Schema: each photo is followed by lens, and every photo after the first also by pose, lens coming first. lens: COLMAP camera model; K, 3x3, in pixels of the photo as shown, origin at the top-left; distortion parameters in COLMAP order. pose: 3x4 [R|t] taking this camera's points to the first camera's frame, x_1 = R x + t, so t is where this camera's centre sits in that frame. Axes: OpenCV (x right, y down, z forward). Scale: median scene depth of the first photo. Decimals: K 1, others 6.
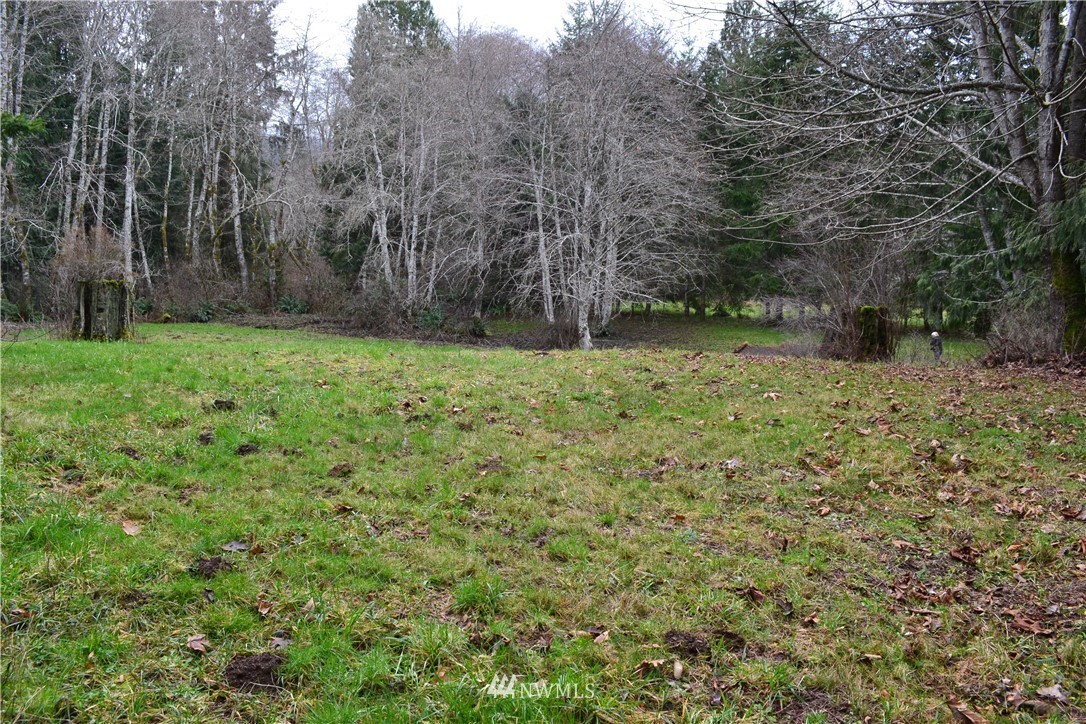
lens RADIAL K [[870.0, 0, 539.0], [0, 870.0, 353.6], [0, 0, 1]] dist [-0.088689, 0.018868]
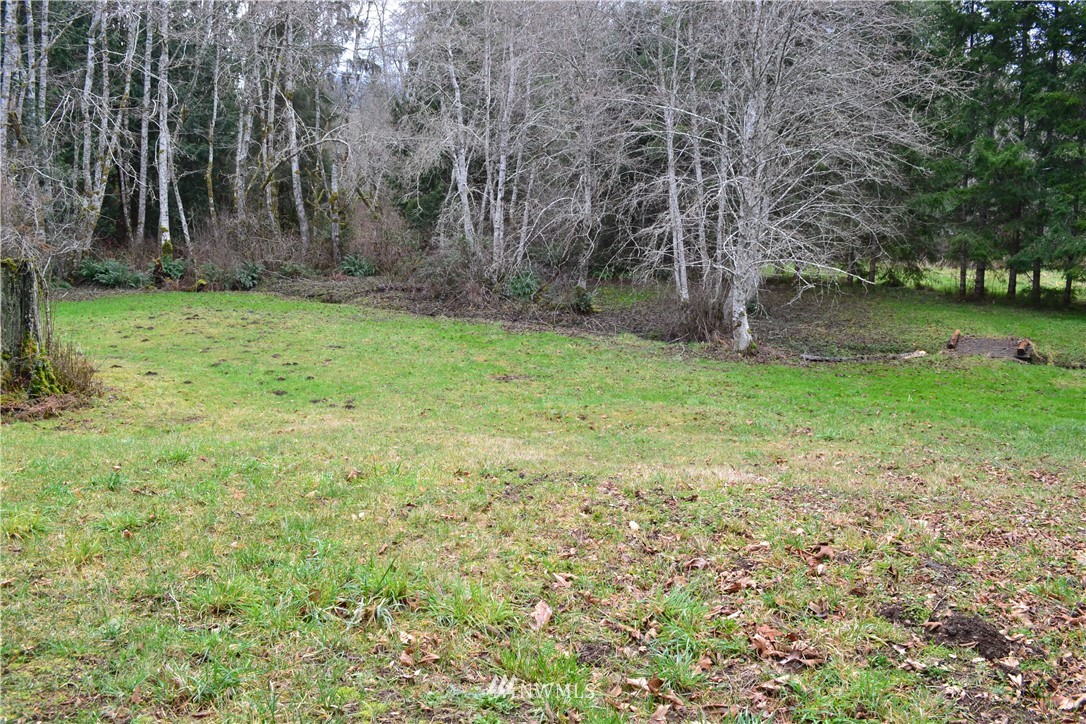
lens RADIAL K [[870.0, 0, 537.4], [0, 870.0, 358.9], [0, 0, 1]] dist [-0.088689, 0.018868]
pose [[0.994690, 0.013865, -0.101979, -0.027438], [-0.007121, 0.997781, 0.066200, -0.026615], [0.102670, -0.065122, 0.992581, 0.202453]]
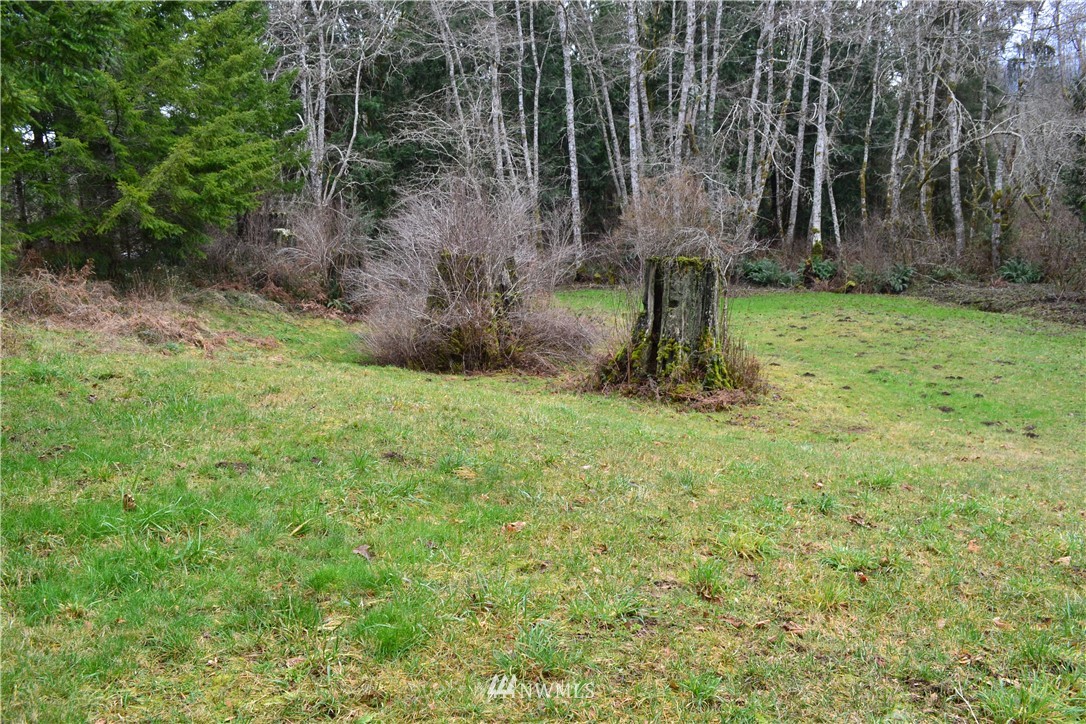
lens RADIAL K [[870.0, 0, 542.0], [0, 870.0, 357.8], [0, 0, 1]] dist [-0.088689, 0.018868]
pose [[0.694654, 0.088755, -0.713848, -0.046637], [-0.042861, 0.995703, 0.082090, -0.027644], [0.718066, -0.026428, 0.695473, 0.210279]]
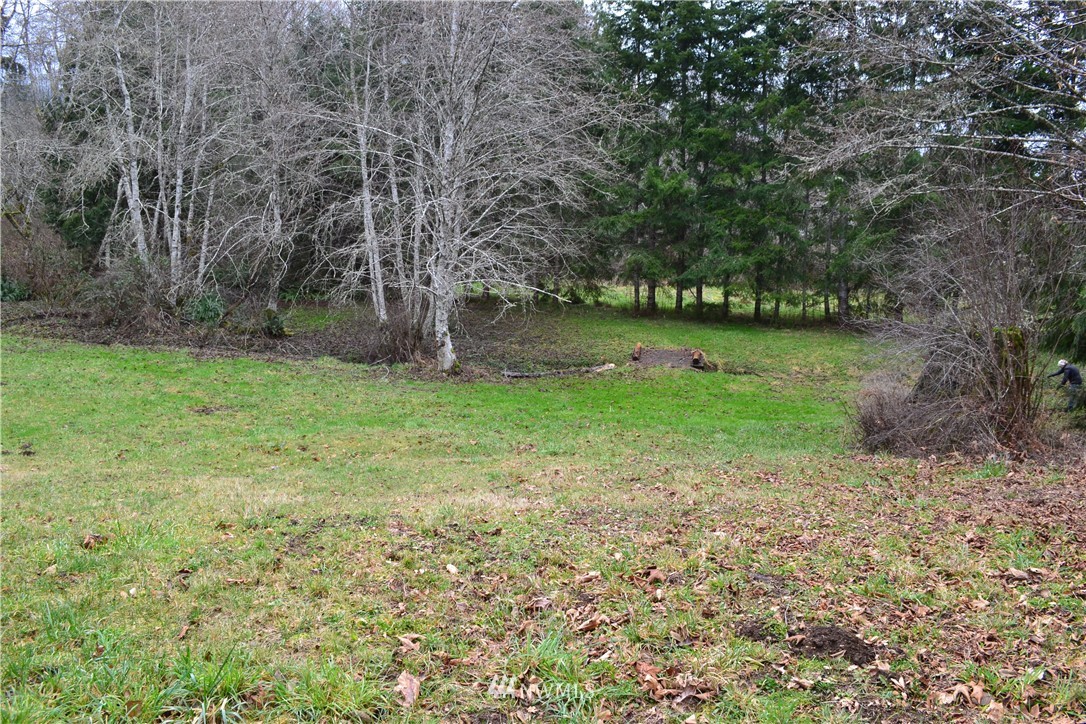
lens RADIAL K [[870.0, 0, 534.7], [0, 870.0, 357.5], [0, 0, 1]] dist [-0.088689, 0.018868]
pose [[0.965513, -0.022335, 0.259395, -0.041960], [0.011574, 0.999011, 0.042941, -0.027551], [-0.260098, -0.038458, 0.964816, 0.210666]]
